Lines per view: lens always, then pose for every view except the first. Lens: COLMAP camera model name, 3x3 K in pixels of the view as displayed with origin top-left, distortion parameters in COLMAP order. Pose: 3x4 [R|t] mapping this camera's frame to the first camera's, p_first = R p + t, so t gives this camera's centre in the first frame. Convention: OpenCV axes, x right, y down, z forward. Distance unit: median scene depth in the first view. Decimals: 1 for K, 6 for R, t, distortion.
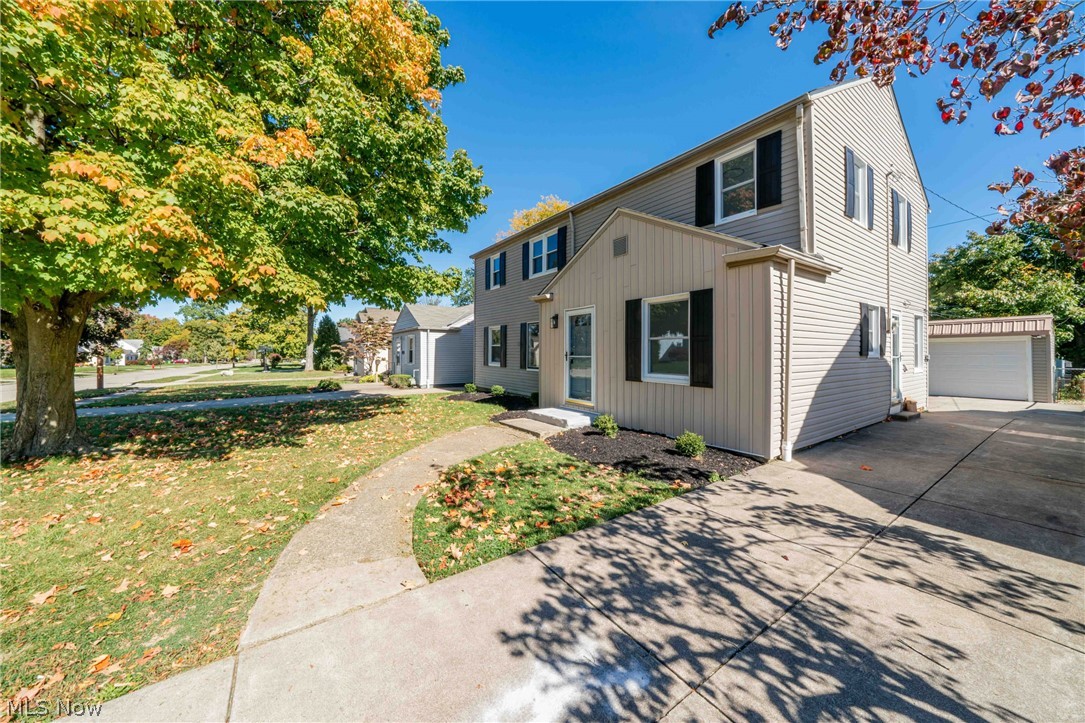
lens RADIAL K [[372.0, 0, 531.6], [0, 372.0, 348.4], [0, 0, 1]] dist [-0.008452, 0.000209]
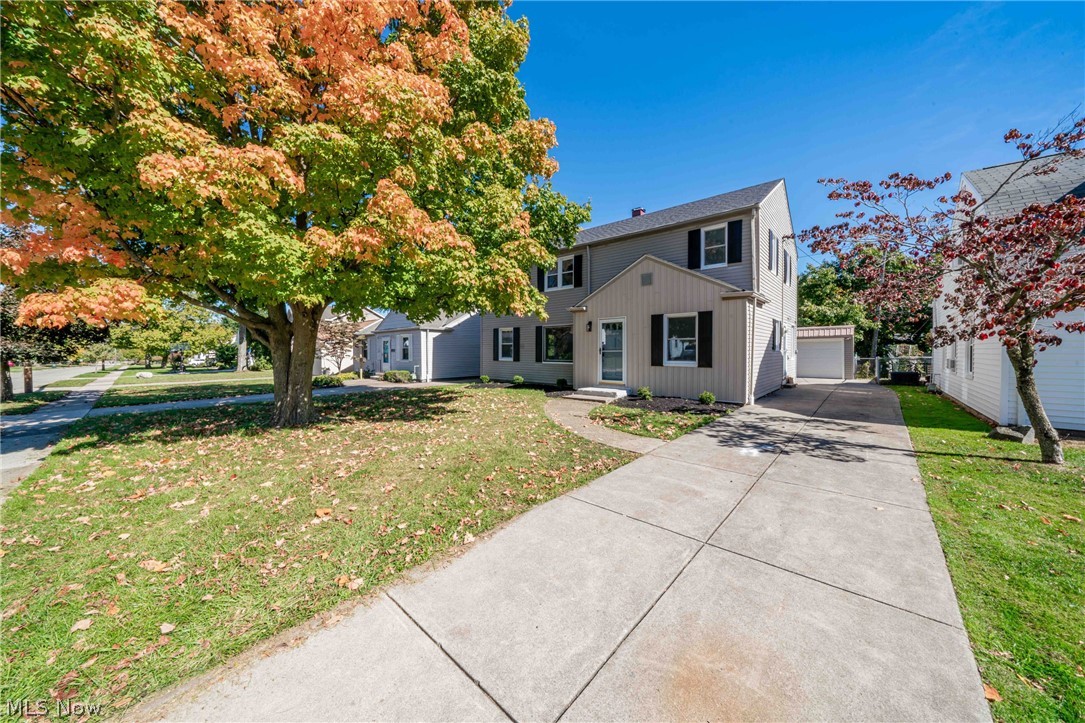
lens RADIAL K [[369.3, 0, 539.2], [0, 369.3, 353.3], [0, 0, 1]] dist [0.000409, 0.000159]
pose [[0.965869, -0.005737, 0.258969, -0.496144], [0.001514, 0.999863, 0.016505, 0.005846], [-0.259028, -0.015550, 0.965745, -0.311720]]
